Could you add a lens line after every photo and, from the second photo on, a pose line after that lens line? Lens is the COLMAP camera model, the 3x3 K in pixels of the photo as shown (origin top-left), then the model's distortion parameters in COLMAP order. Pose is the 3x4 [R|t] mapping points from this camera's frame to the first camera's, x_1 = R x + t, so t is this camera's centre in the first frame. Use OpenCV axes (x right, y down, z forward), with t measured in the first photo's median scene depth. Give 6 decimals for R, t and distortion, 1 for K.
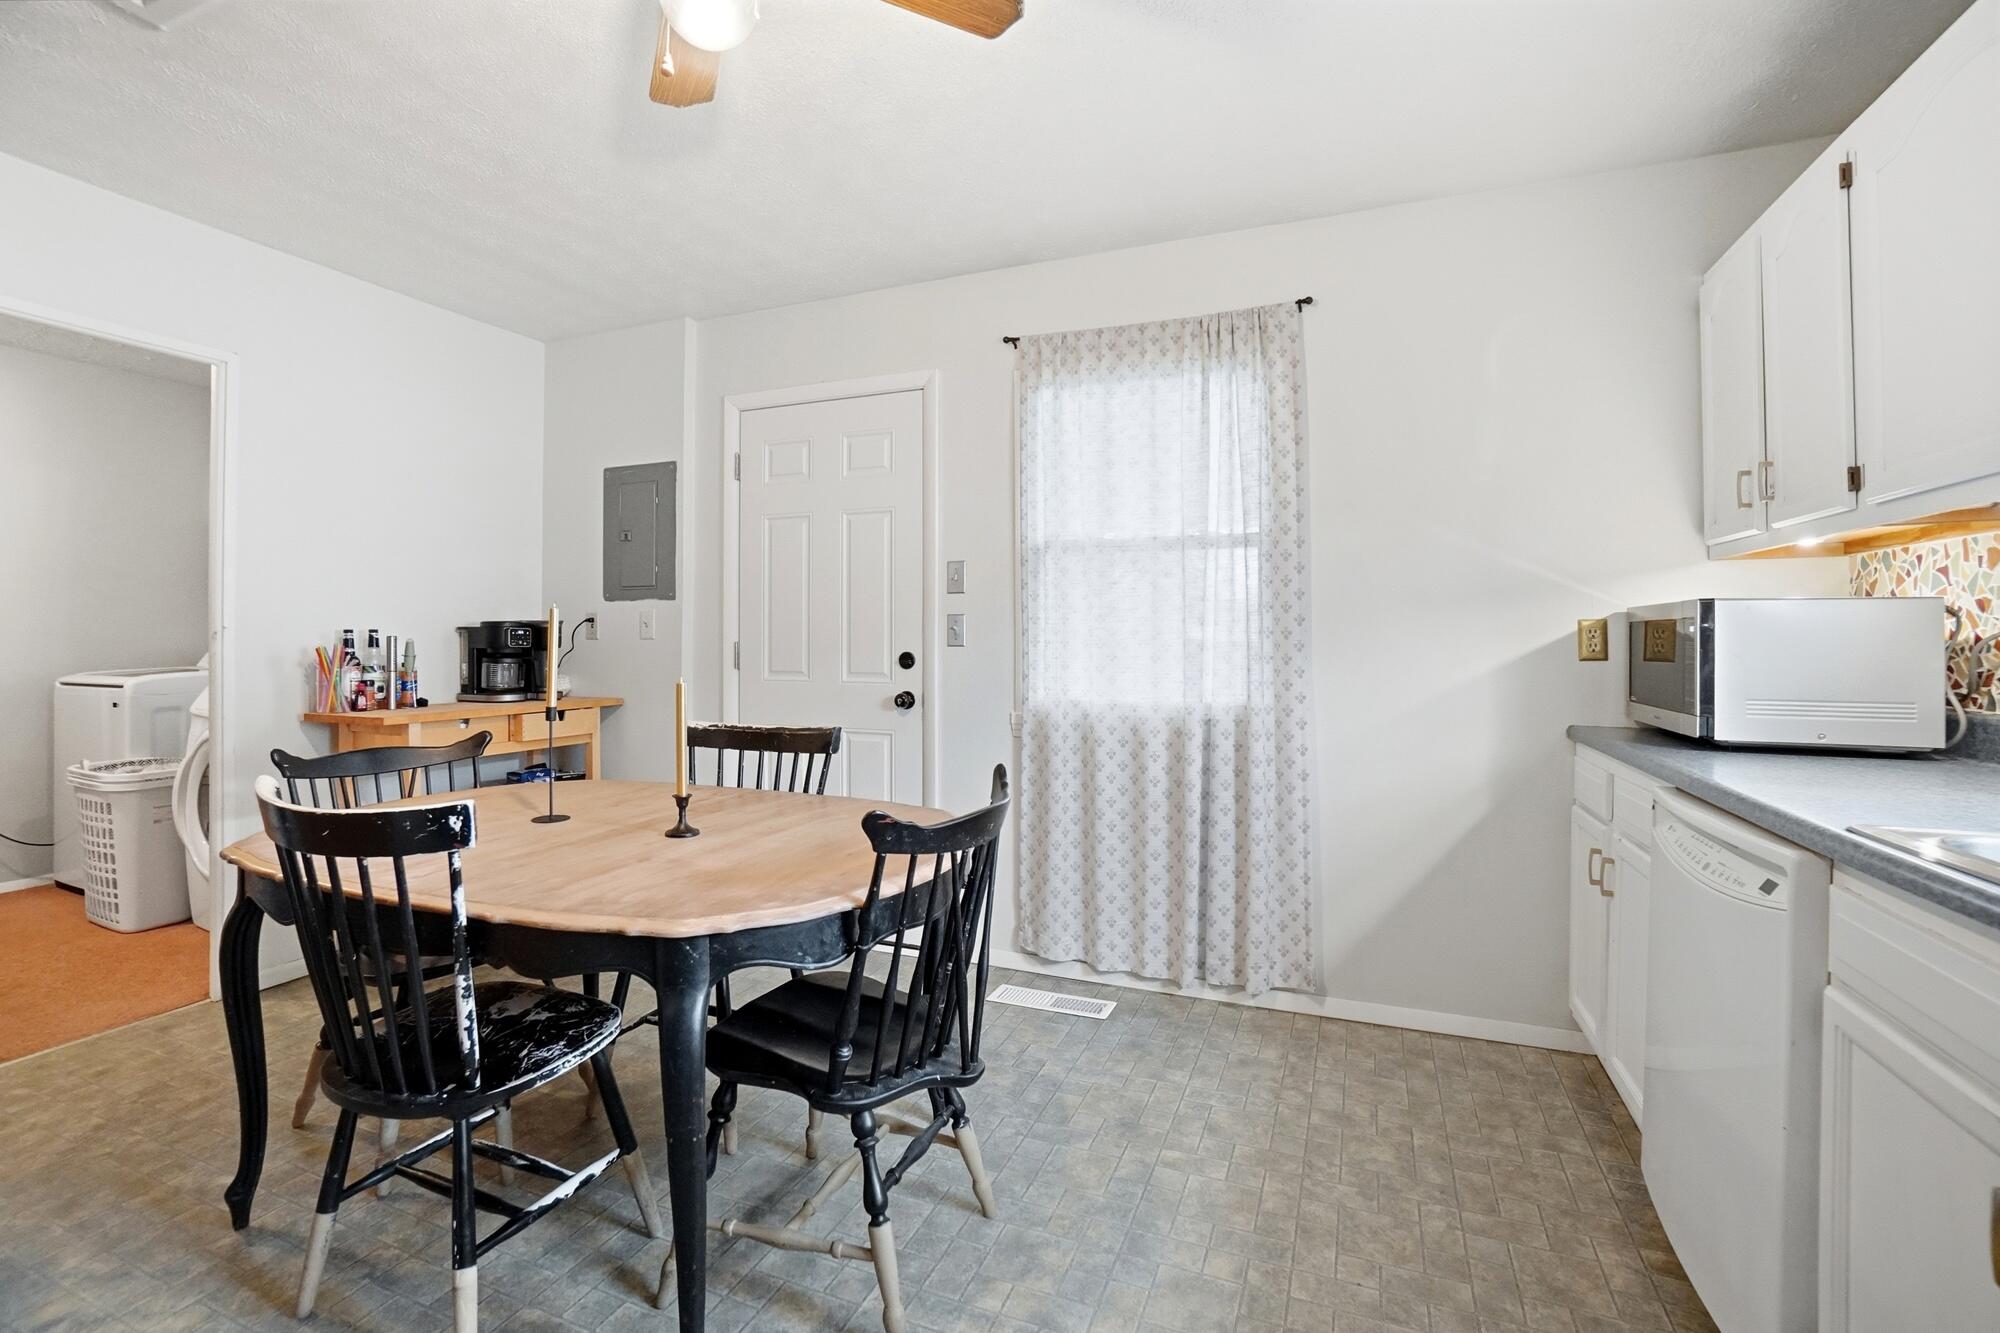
lens RADIAL K [[906.9, 0, 1001.4], [0, 906.9, 632.5], [0, 0, 1]] dist [-0.059532, 0.020085]
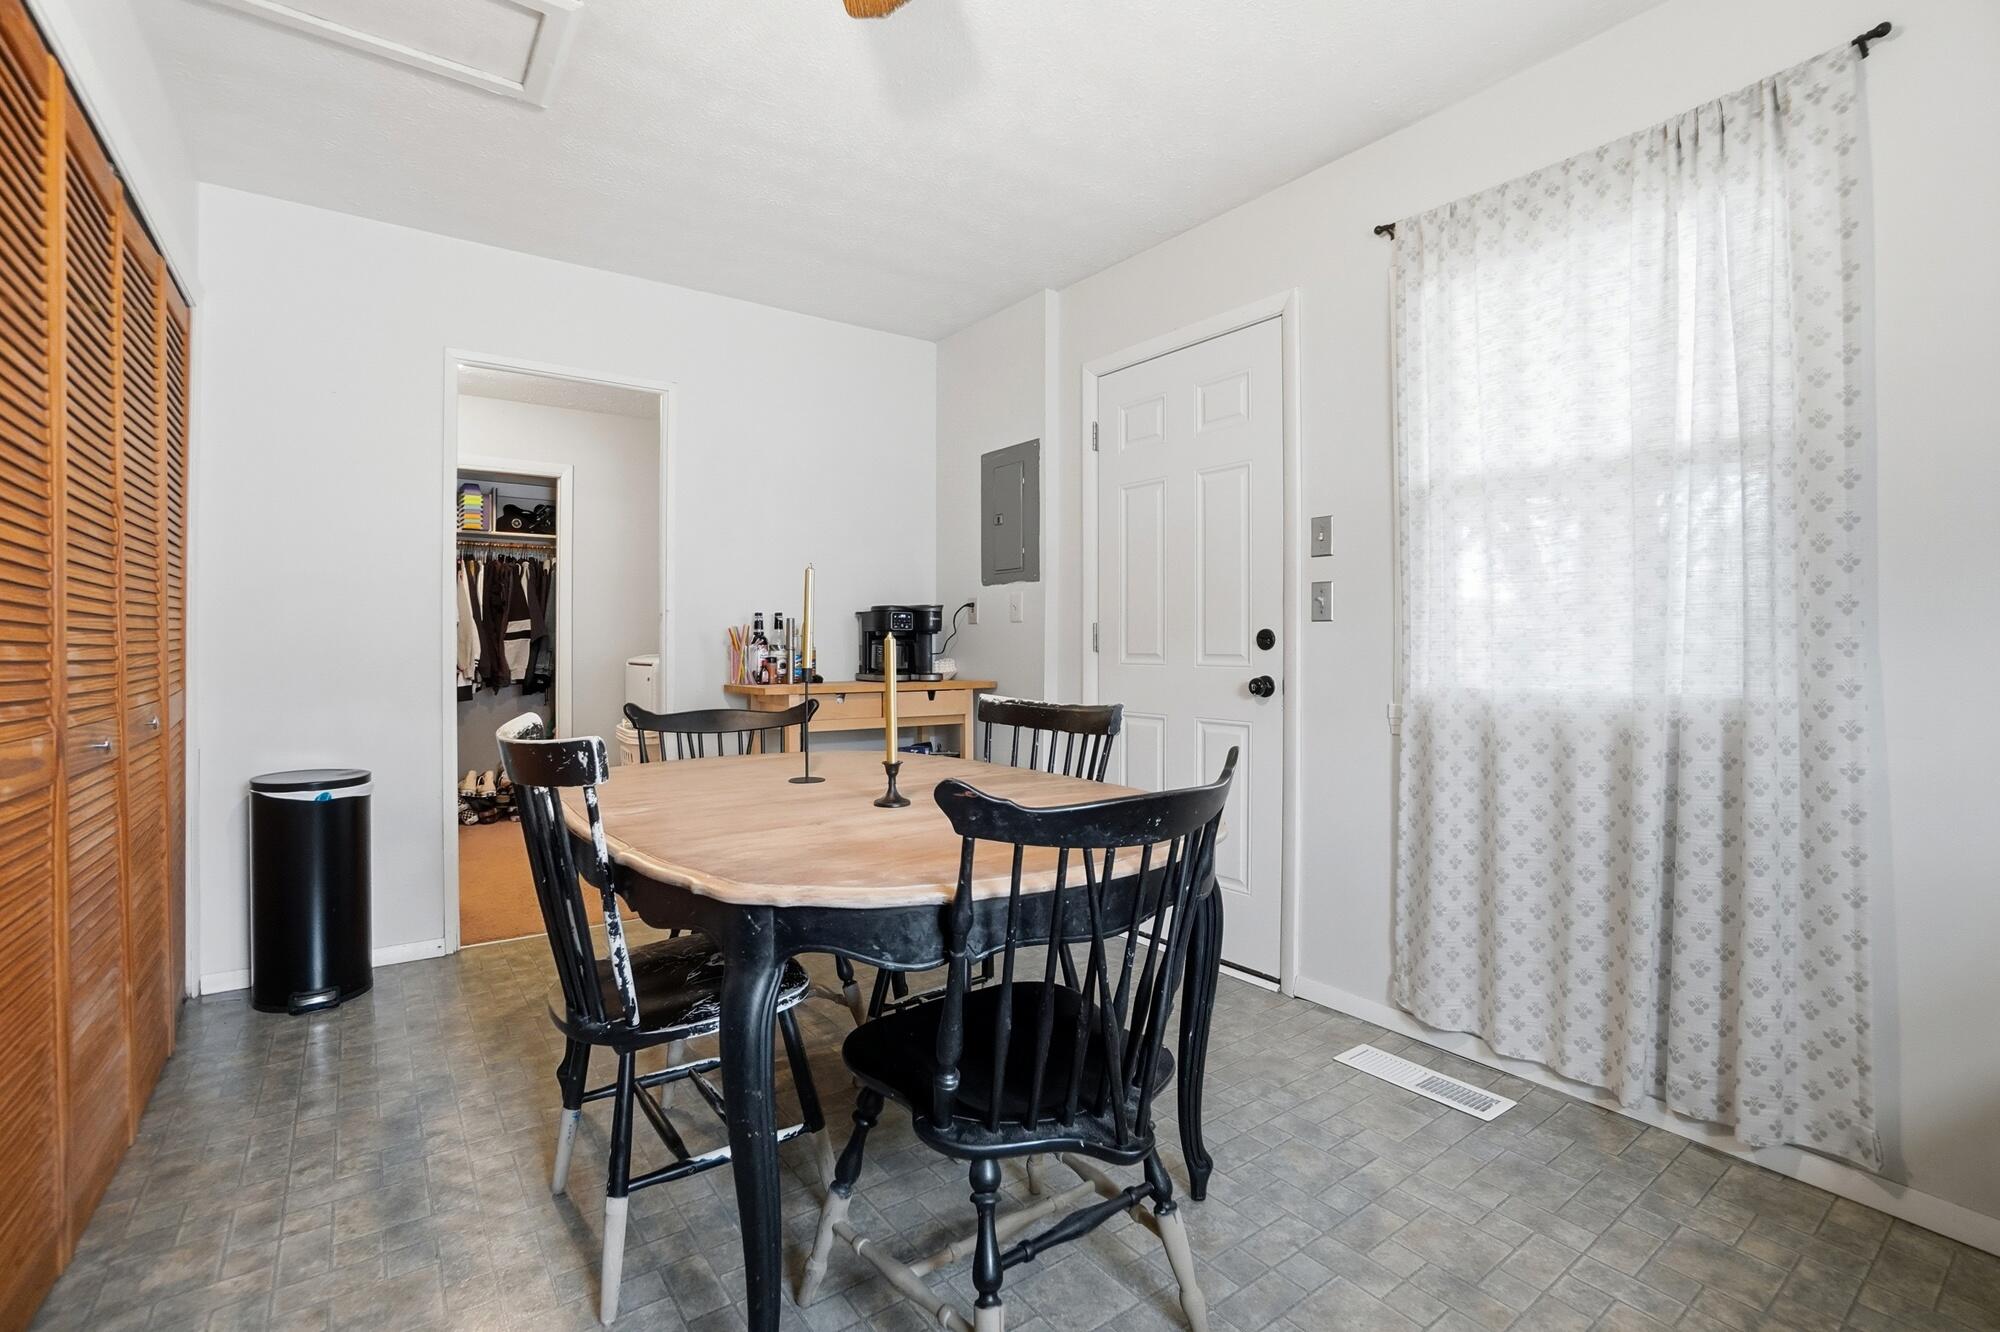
lens RADIAL K [[906.9, 0, 987.3], [0, 906.9, 654.6], [0, 0, 1]] dist [-0.059532, 0.020085]
pose [[0.847895, 0.004596, -0.530144, 0.142107], [0.002908, 0.999907, 0.013320, 0.038220], [0.530156, -0.012836, 0.847803, 0.172395]]
